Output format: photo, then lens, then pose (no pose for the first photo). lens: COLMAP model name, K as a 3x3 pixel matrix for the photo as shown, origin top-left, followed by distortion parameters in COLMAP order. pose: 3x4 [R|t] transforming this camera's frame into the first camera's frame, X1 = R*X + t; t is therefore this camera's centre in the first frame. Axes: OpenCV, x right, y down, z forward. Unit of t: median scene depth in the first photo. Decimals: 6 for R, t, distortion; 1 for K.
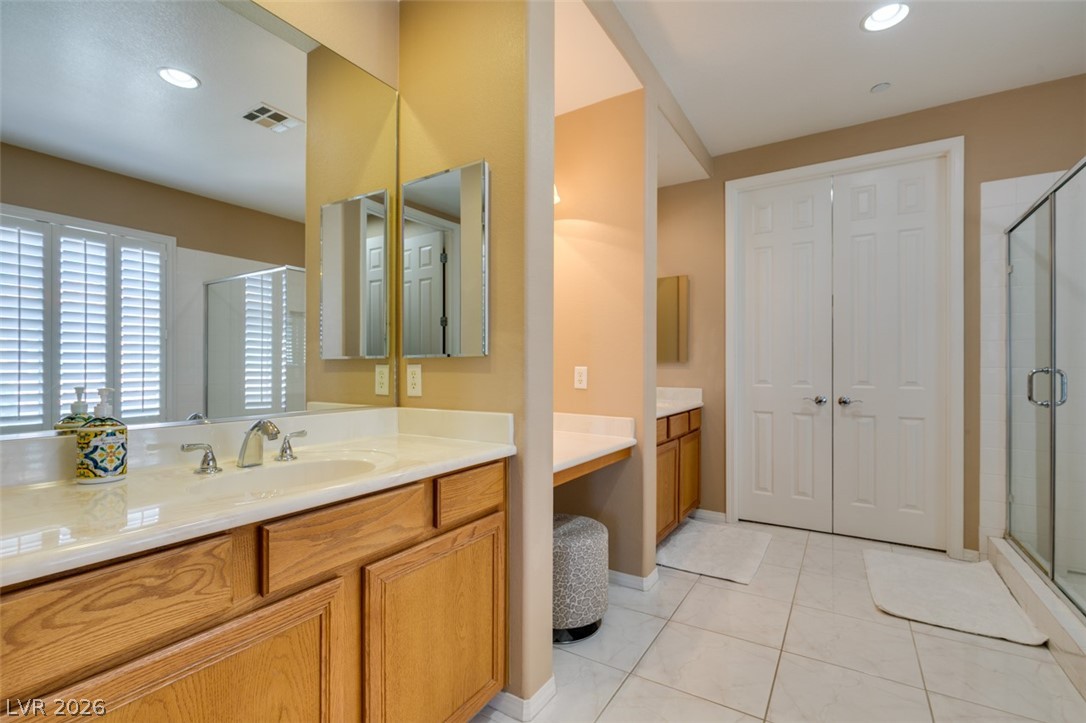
lens RADIAL K [[486.1, 0, 538.3], [0, 486.1, 368.9], [0, 0, 1]] dist [0.002674, -0.001757]
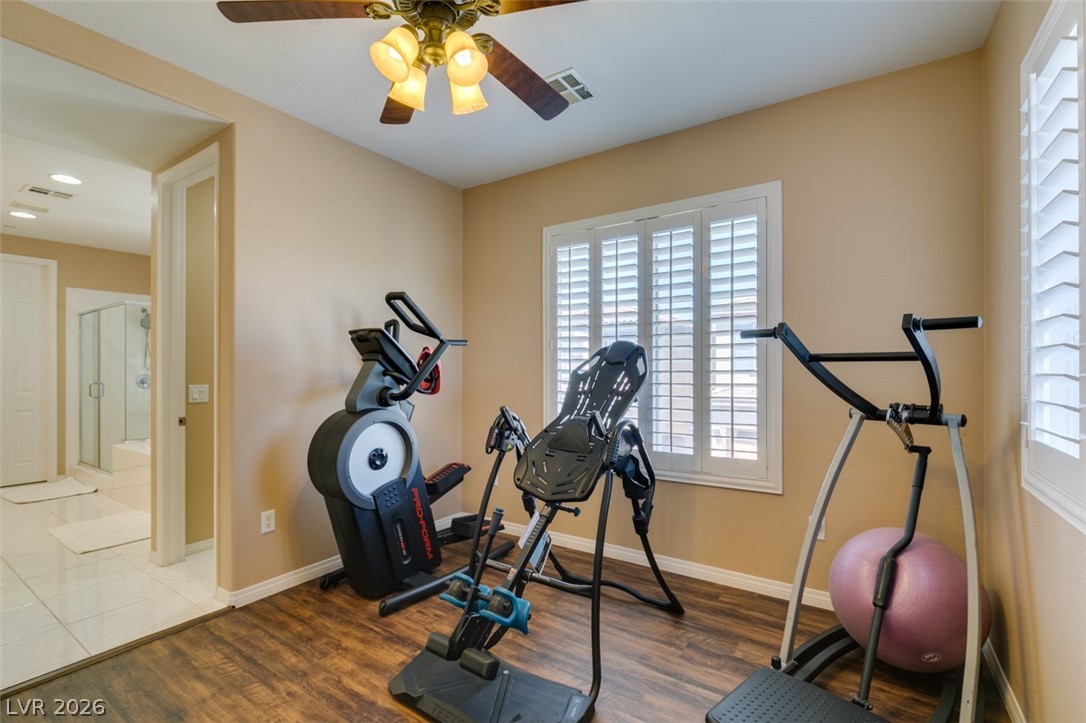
lens RADIAL K [[486.1, 0, 538.2], [0, 486.1, 367.3], [0, 0, 1]] dist [0.002674, -0.001757]
pose [[0.037541, 0.005754, 0.999279, -0.994673], [0.006766, 0.999959, -0.006012, -0.034959], [-0.999272, 0.006987, 0.037501, -0.990147]]
